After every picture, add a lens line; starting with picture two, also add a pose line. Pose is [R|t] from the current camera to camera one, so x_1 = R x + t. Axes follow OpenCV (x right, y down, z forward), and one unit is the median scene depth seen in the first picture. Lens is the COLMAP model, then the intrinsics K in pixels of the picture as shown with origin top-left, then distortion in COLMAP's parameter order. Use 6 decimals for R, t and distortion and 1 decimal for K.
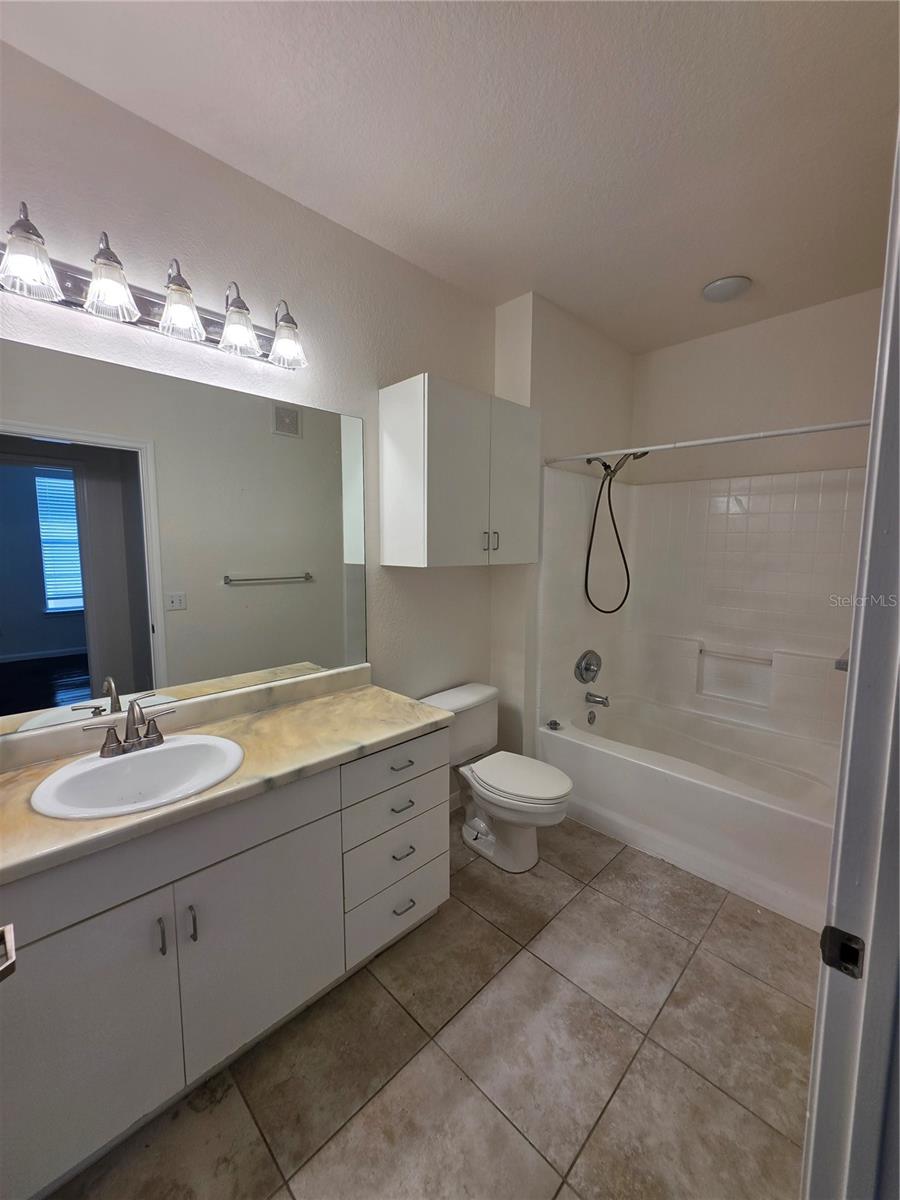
lens RADIAL K [[476.2, 0, 450.0], [0, 476.2, 600.0], [0, 0, 1]] dist [-0.003666, -0.000113]
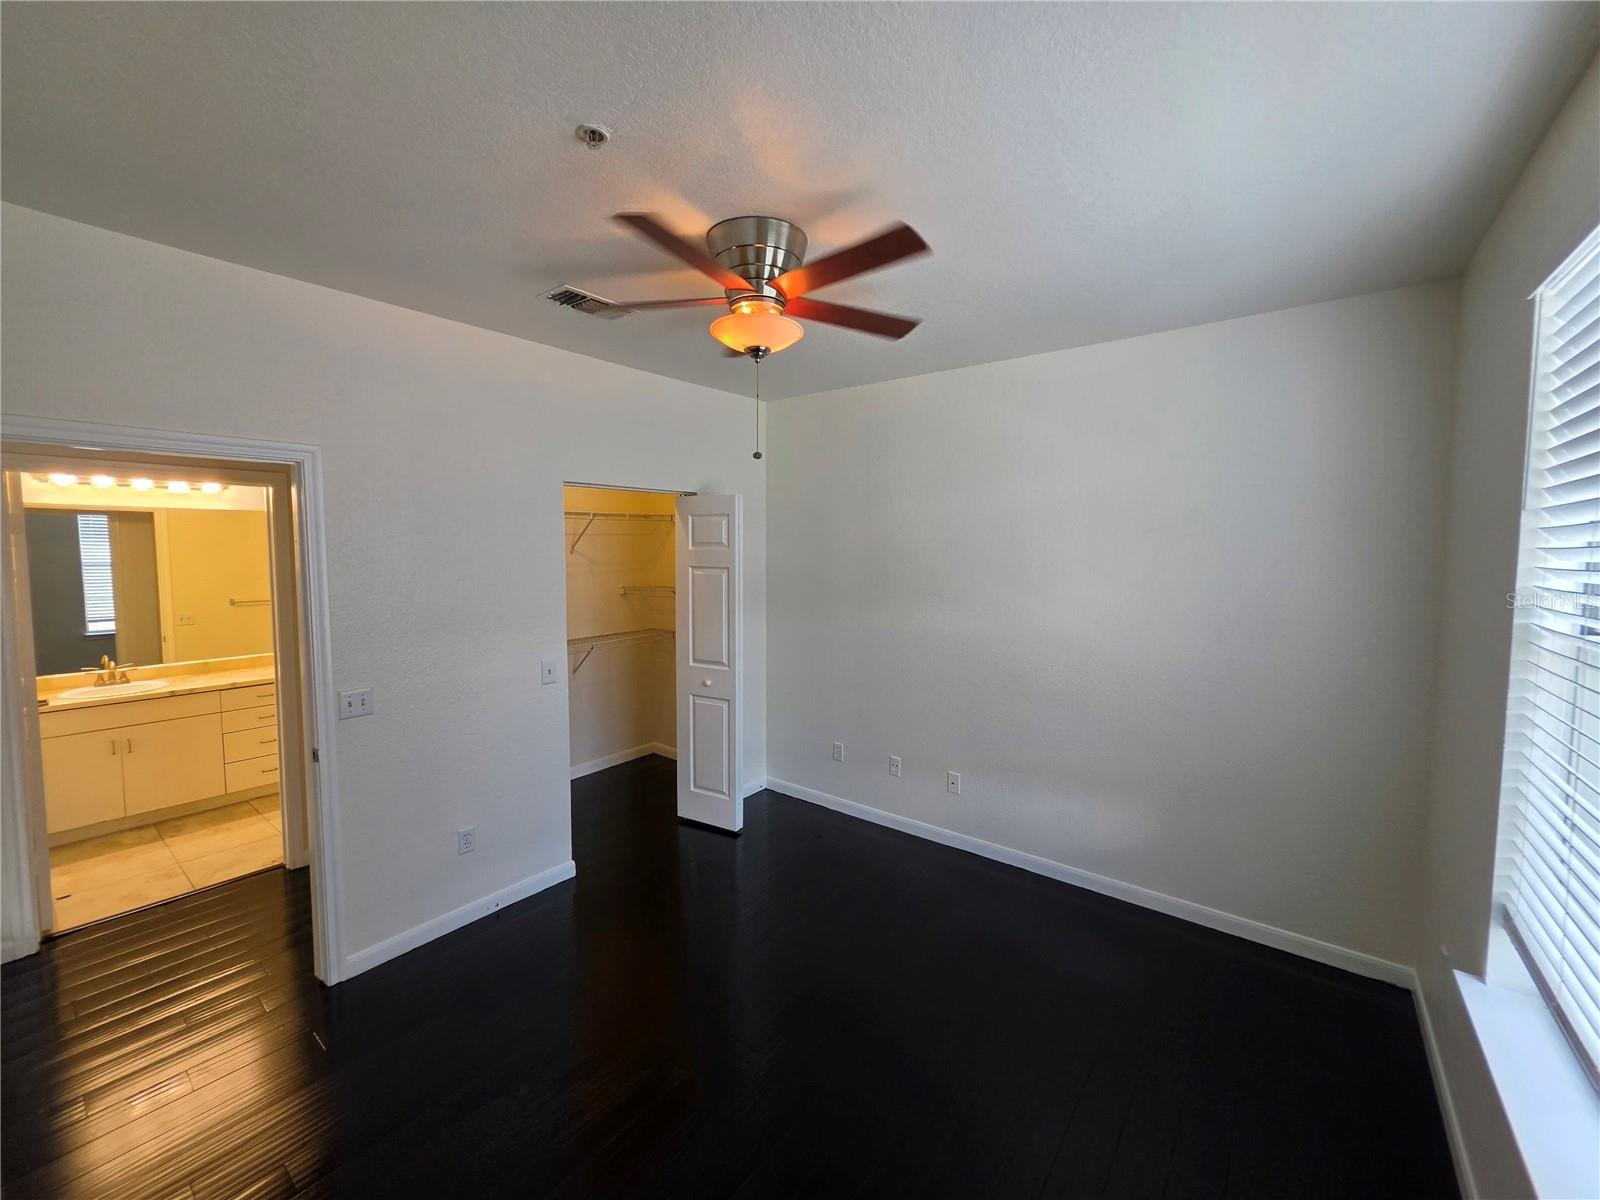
lens RADIAL K [[634.9, 0, 792.8], [0, 634.9, 588.1], [0, 0, 1]] dist [-0.003666, -0.000113]
pose [[0.992064, -0.010956, 0.125259, 1.504524], [0.016899, 0.998776, -0.046480, 0.047931], [-0.124596, 0.048227, 0.991035, -1.653472]]
